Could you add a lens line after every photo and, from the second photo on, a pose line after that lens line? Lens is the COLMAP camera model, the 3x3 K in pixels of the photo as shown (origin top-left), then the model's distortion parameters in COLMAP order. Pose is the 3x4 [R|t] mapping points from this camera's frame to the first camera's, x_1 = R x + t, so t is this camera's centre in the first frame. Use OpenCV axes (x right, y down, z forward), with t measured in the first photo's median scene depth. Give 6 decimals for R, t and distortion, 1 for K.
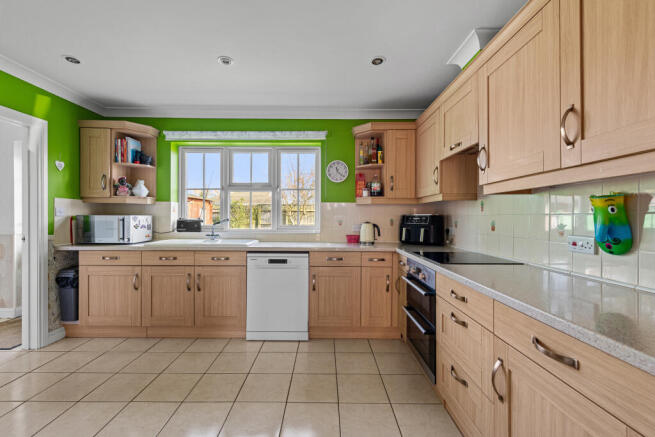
lens RADIAL K [[275.2, 0, 324.8], [0, 275.2, 218.8], [0, 0, 1]] dist [0.000105, -0.002416]
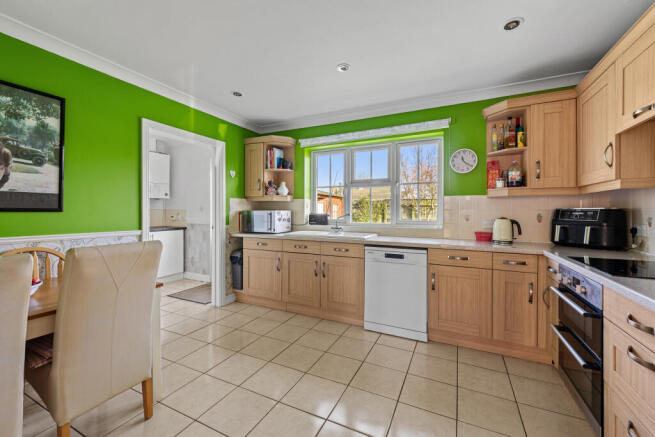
lens RADIAL K [[267.0, 0, 327.3], [0, 267.0, 212.4], [0, 0, 1]] dist [0.004686, -0.002655]
pose [[0.897570, -0.000105, -0.440871, 0.035943], [-0.001878, 0.999990, -0.004063, 0.000219], [0.440867, 0.004475, 0.897561, 0.021094]]
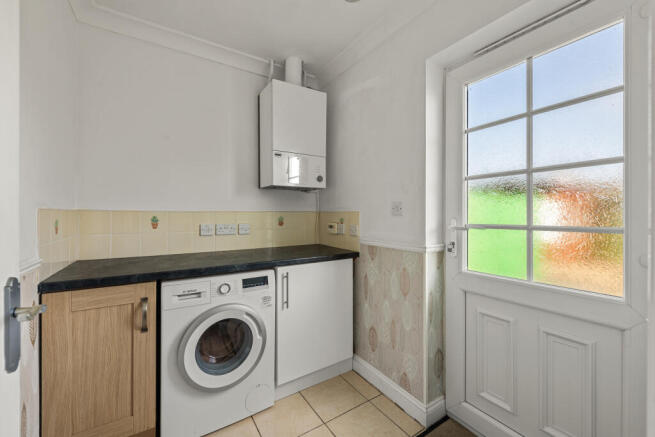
lens RADIAL K [[267.0, 0, 328.0], [0, 267.0, 216.6], [0, 0, 1]] dist [0.004686, -0.002655]
pose [[0.542498, 0.003669, -0.840049, -0.748600], [-0.004041, 0.999990, 0.001757, -0.008551], [0.840047, 0.002442, 0.542508, 0.548079]]
